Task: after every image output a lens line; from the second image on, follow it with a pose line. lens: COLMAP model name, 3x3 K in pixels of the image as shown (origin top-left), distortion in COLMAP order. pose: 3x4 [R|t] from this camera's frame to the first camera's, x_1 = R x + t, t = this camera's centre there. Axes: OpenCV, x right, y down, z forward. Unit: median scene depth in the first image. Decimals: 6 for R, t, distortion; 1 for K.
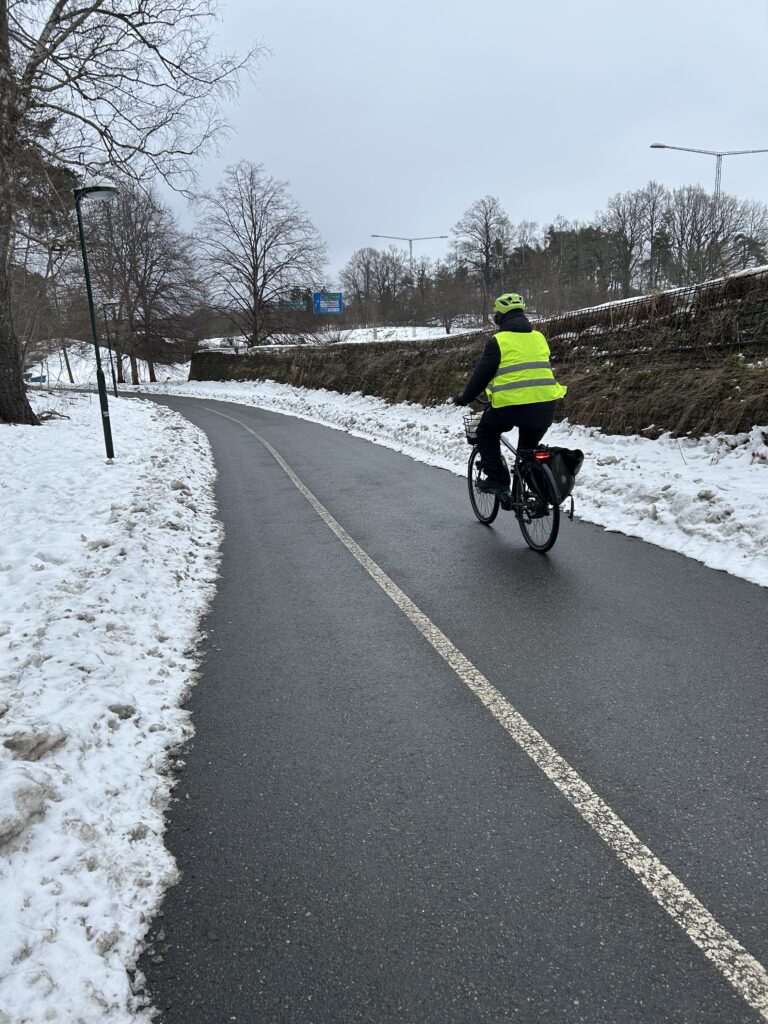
lens RADIAL K [[758.8, 0, 384.0], [0, 758.8, 512.0], [0, 0, 1]] dist [0.123806, -0.118111]
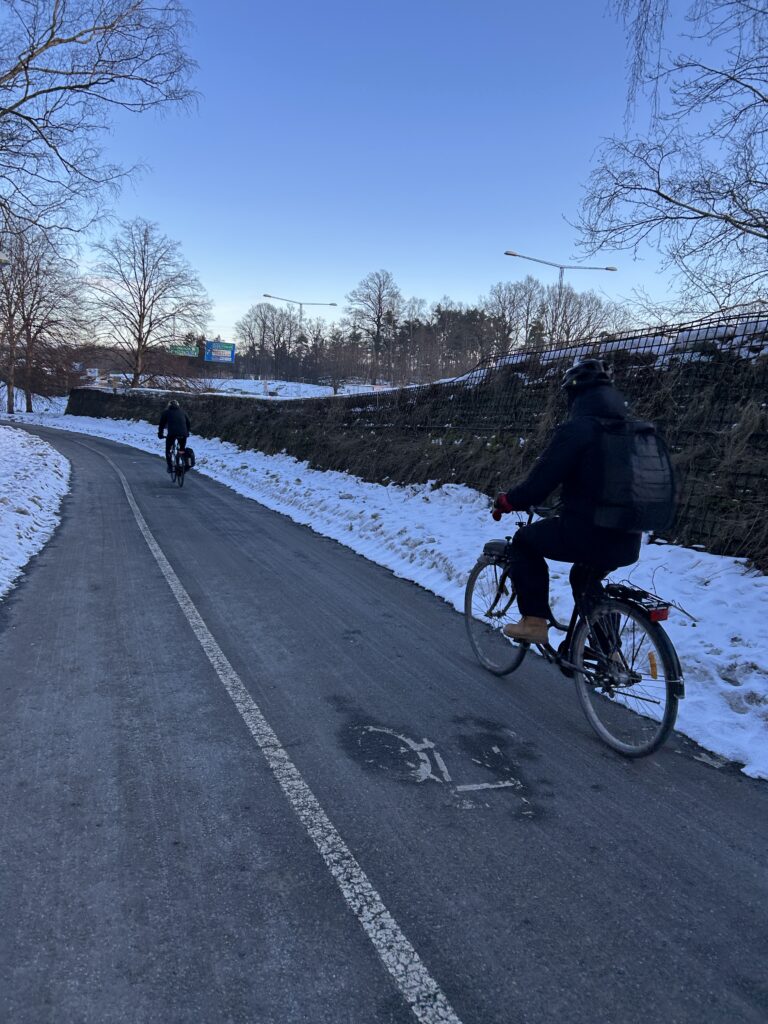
lens RADIAL K [[767.9, 0, 368.5], [0, 767.9, 504.9], [0, 0, 1]] dist [0.132575, -0.124574]
pose [[0.989280, 0.077076, 0.124033, 0.026906], [-0.066651, 0.994053, -0.086115, 0.012648], [-0.129933, 0.076925, 0.988534, -0.079792]]
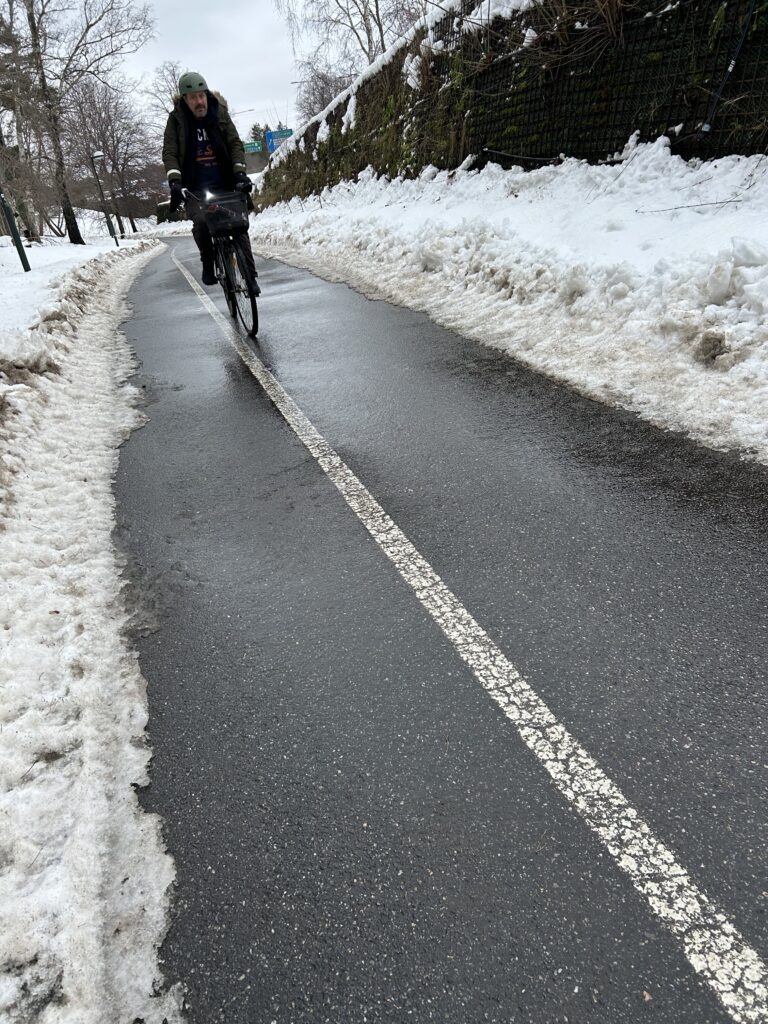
lens RADIAL K [[758.8, 0, 384.0], [0, 758.8, 512.0], [0, 0, 1]] dist [0.123806, -0.118111]
pose [[0.992337, -0.115114, -0.044911, 0.181720], [0.121827, 0.972207, 0.199927, 0.116673], [0.020648, -0.203867, 0.978781, -0.563647]]
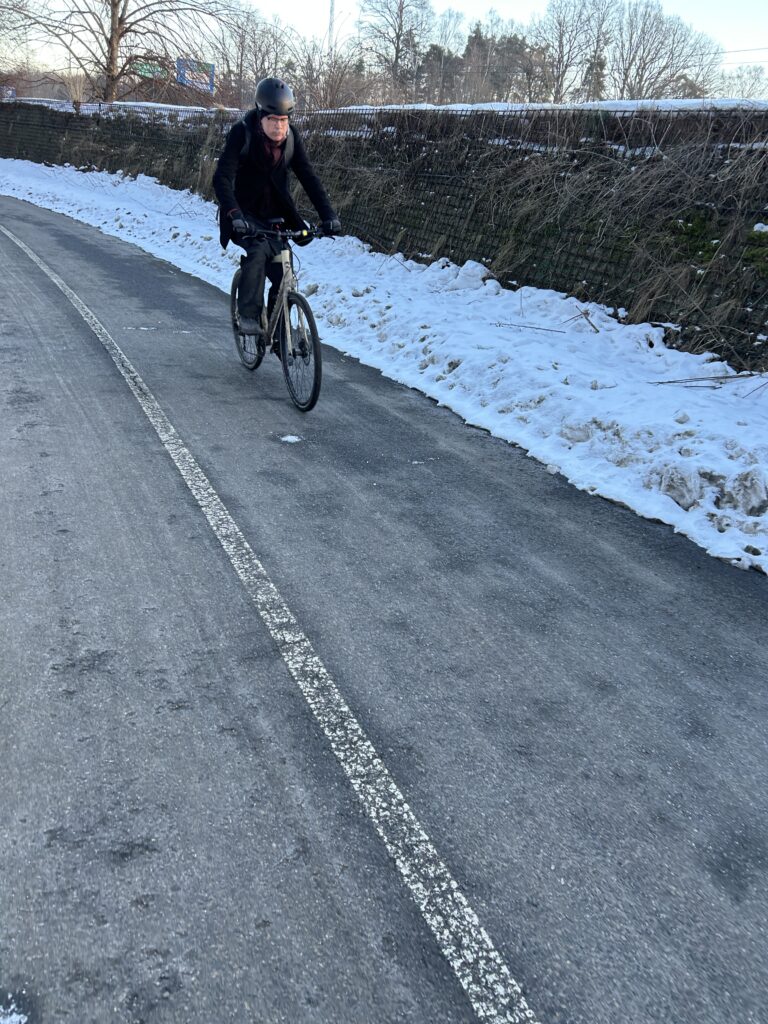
lens RADIAL K [[767.9, 0, 368.5], [0, 767.9, 504.9], [0, 0, 1]] dist [0.132575, -0.124574]
pose [[0.979634, 0.066701, 0.189389, -0.068831], [-0.103091, 0.976486, 0.189335, -0.056955], [-0.172307, -0.205003, 0.963475, 0.326626]]
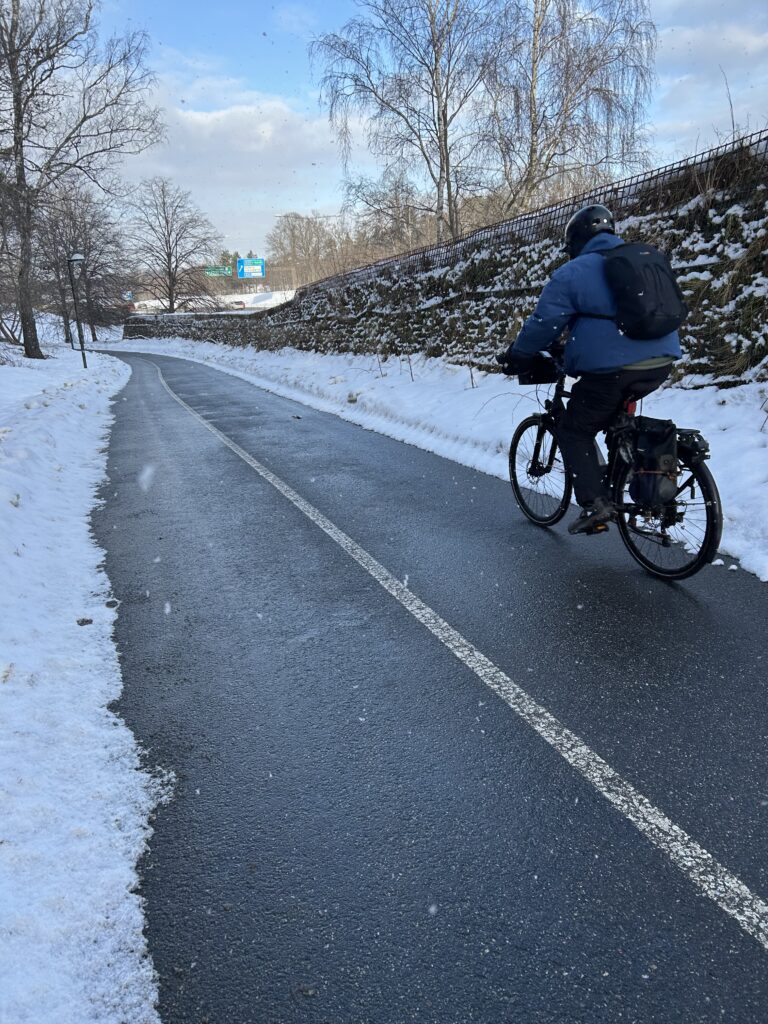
lens RADIAL K [[767.0, 0, 385.8], [0, 767.0, 491.6], [0, 0, 1]] dist [0.116694, -0.092578]
pose [[0.997405, -0.035367, 0.062714, 0.109531], [0.033698, 0.999054, 0.027484, 0.073040], [-0.063627, -0.025299, 0.997653, -0.397198]]
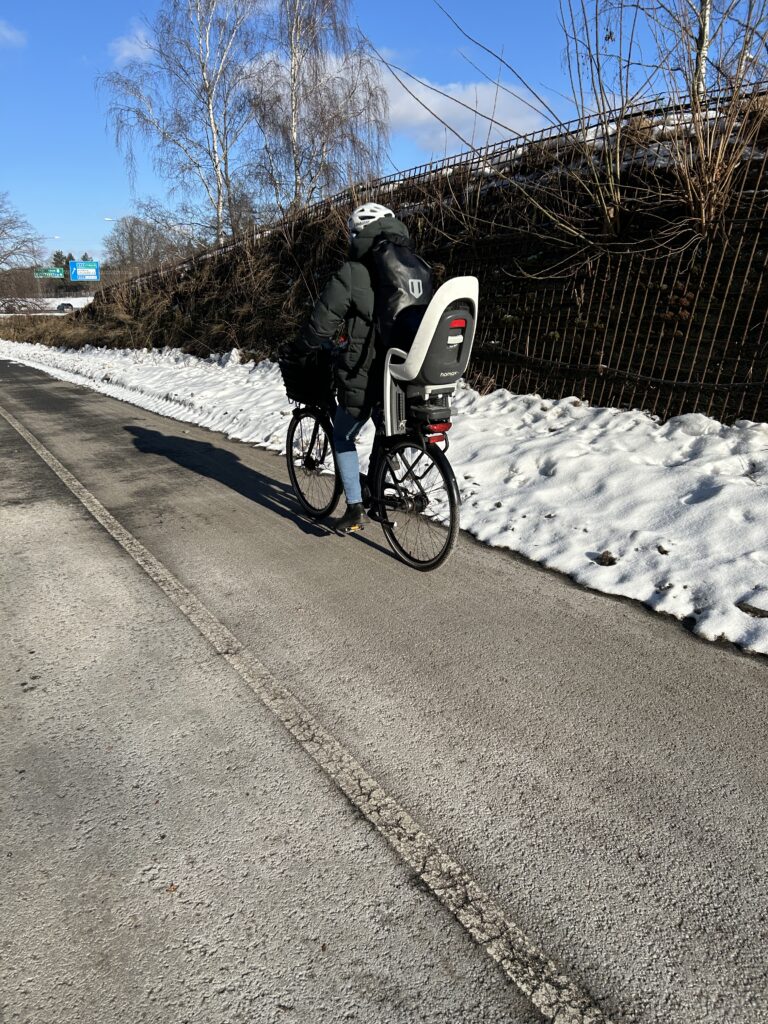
lens RADIAL K [[758.8, 0, 384.0], [0, 758.8, 512.0], [0, 0, 1]] dist [0.123806, -0.118111]
pose [[0.969033, -0.059650, 0.239617, 0.147580], [0.049483, 0.997610, 0.048228, 0.096053], [-0.241921, -0.034877, 0.969669, -0.492217]]
